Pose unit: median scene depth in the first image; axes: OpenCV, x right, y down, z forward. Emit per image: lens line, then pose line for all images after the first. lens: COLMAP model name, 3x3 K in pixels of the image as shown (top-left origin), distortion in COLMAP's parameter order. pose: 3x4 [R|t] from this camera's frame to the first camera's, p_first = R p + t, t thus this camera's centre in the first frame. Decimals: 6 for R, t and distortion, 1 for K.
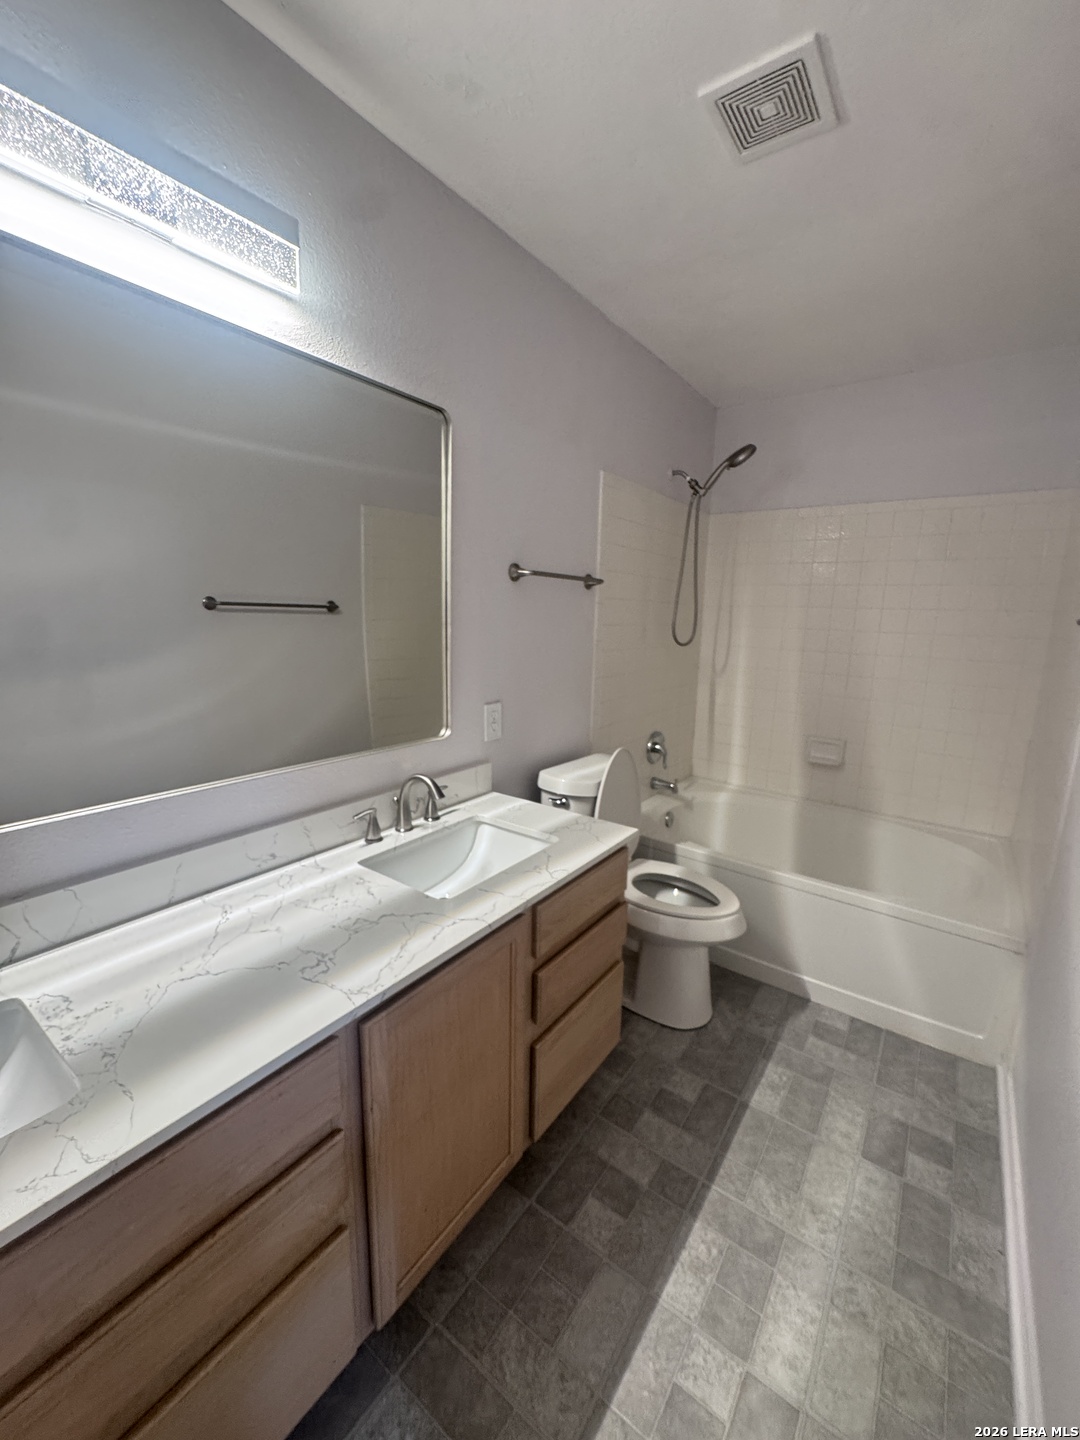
lens RADIAL K [[583.8, 0, 535.3], [0, 583.8, 719.6], [0, 0, 1]] dist [-0.007123, 0.000819]
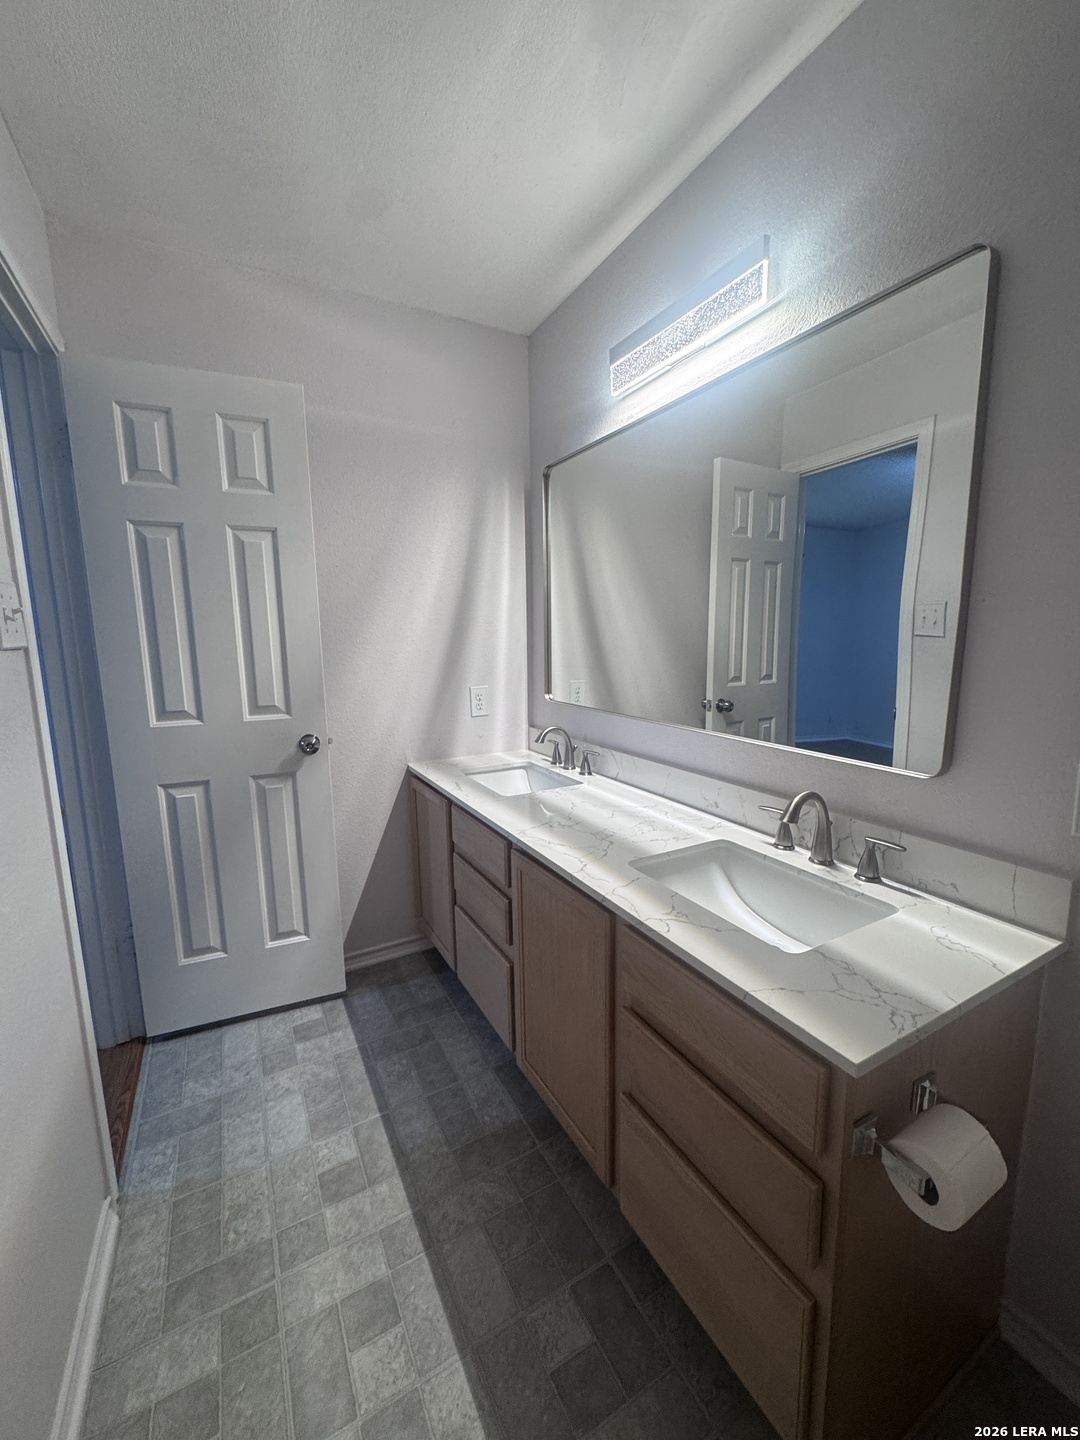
lens RADIAL K [[583.8, 0, 546.2], [0, 583.8, 721.4], [0, 0, 1]] dist [-0.007123, 0.000819]
pose [[-0.420520, 0.119370, -0.899396, 0.791892], [-0.159567, 0.966125, 0.202833, -0.123933], [0.893141, 0.228809, -0.387227, 1.174757]]
